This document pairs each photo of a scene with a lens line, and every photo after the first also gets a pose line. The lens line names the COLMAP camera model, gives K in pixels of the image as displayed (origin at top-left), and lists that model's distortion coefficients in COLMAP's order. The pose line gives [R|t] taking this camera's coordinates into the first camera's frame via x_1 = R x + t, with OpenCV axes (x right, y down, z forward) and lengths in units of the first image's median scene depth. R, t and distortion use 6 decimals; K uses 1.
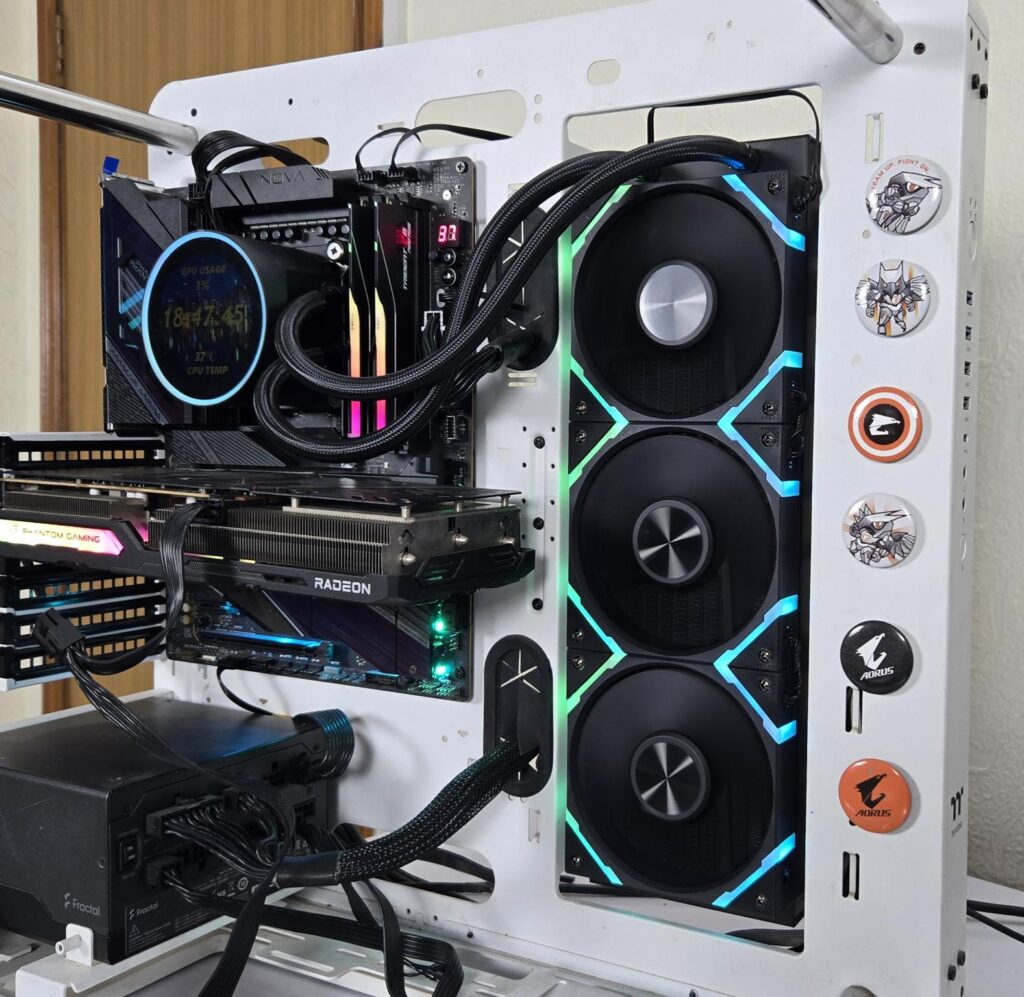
lens RADIAL K [[1228.2, 0, 620.8], [0, 1228.2, 485.2], [0, 0, 1]] dist [0.049801, 0.000000]
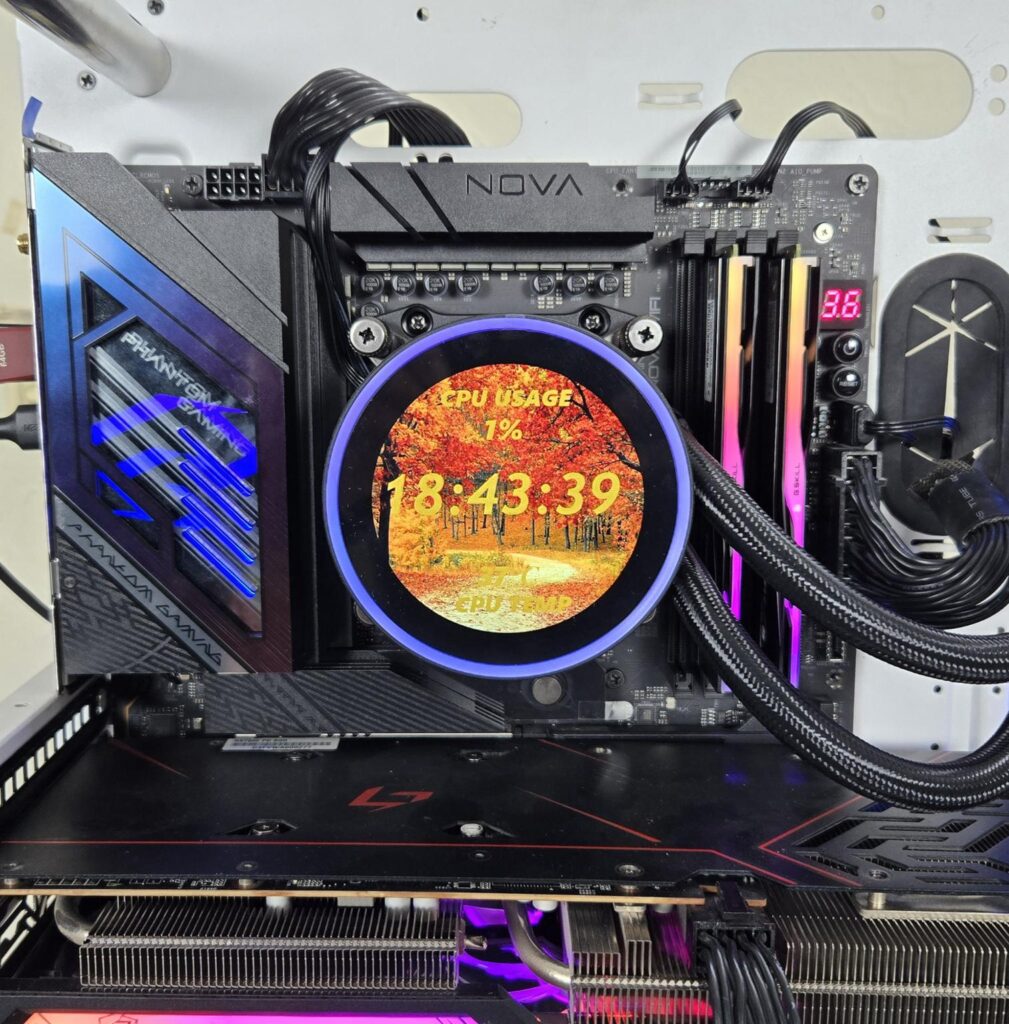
lens RADIAL K [[1276.1, 0, 494.5], [0, 1276.1, 504.9], [0, 0, 1]] dist [0.052925, 0.000000]
pose [[0.873550, -0.081741, 0.479821, -0.598355], [0.037667, 0.994194, 0.100791, -0.188921], [-0.485274, -0.069973, 0.871558, 0.596722]]
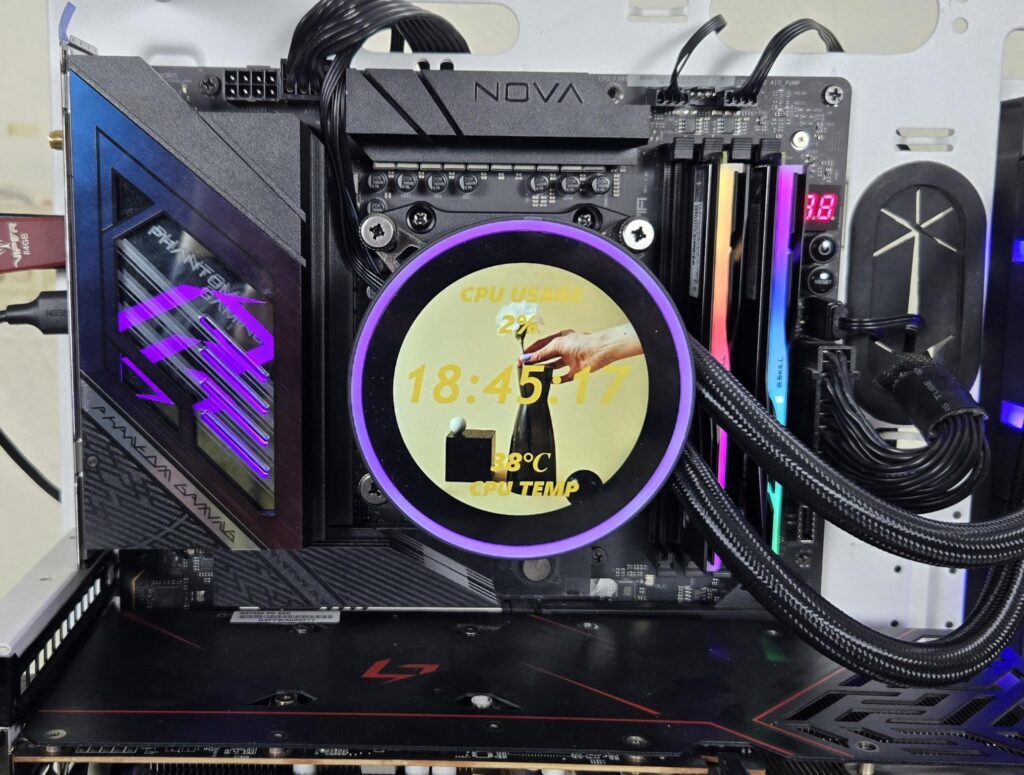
lens RADIAL K [[1235.2, 0, 439.9], [0, 1235.2, 359.6], [0, 0, 1]] dist [0.049510, 0.000000]
pose [[0.860203, -0.065600, 0.505715, -0.643325], [0.022825, 0.995650, 0.090328, -0.200698], [-0.509441, -0.066158, 0.857959, 0.606198]]
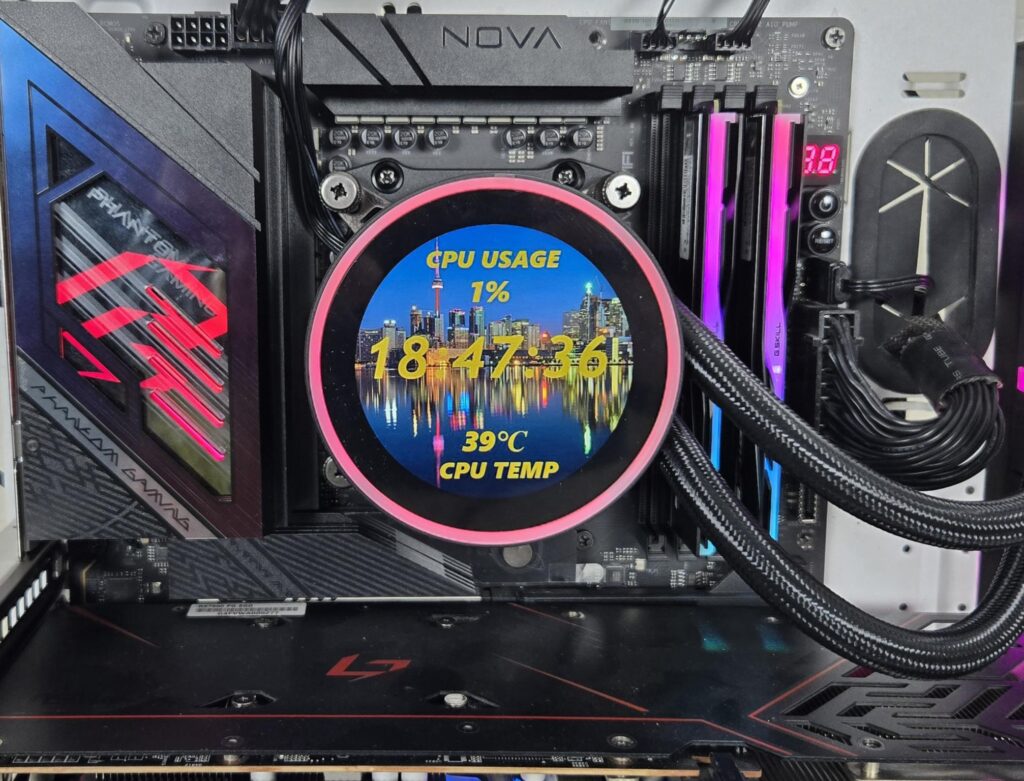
lens RADIAL K [[1299.6, 0, 437.2], [0, 1299.6, 355.0], [0, 0, 1]] dist [0.047681, 0.000000]
pose [[0.857497, -0.086938, 0.507091, -0.624955], [0.034386, 0.993100, 0.112115, -0.200287], [-0.513339, -0.078701, 0.854570, 0.616577]]
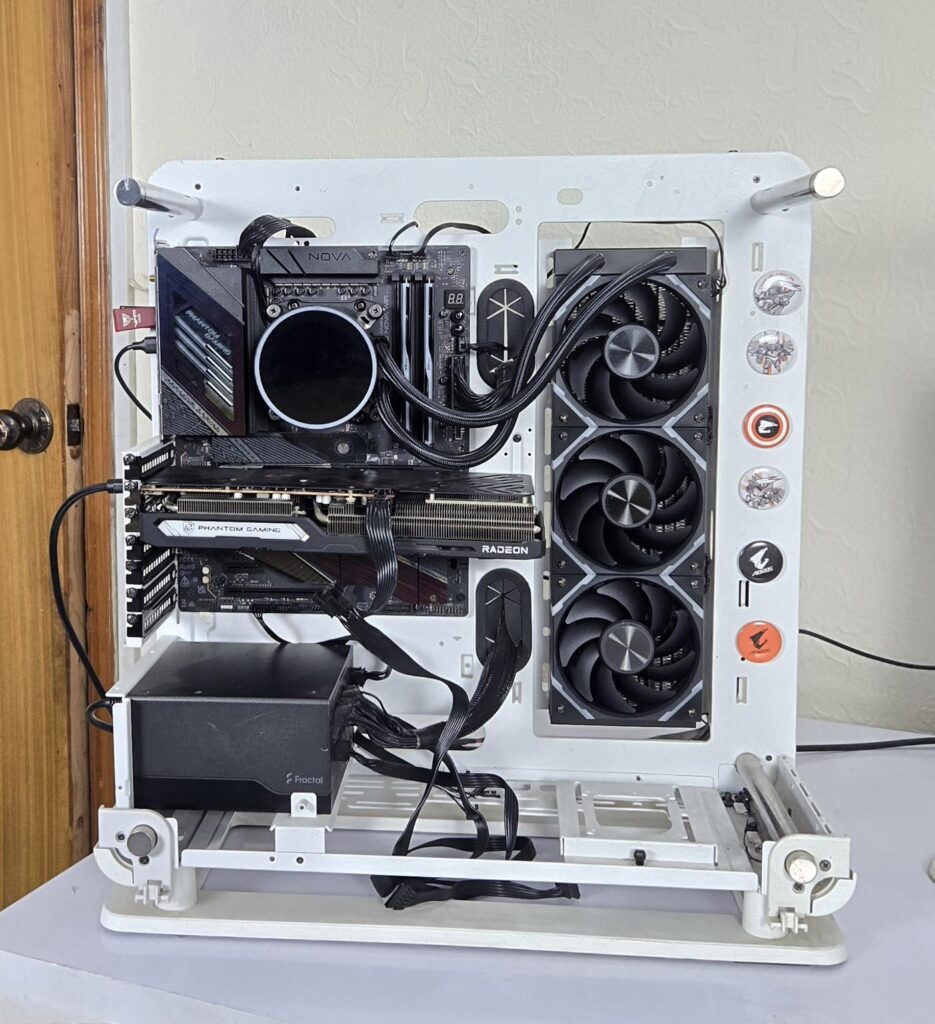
lens RADIAL K [[1387.7, 0, 359.8], [0, 1387.7, 444.3], [0, 0, 1]] dist [0.066184, 0.000000]
pose [[0.915857, -0.064393, 0.396307, -0.957173], [0.036043, 0.996256, 0.078581, -0.176062], [-0.399883, -0.057685, 0.914749, -0.486883]]
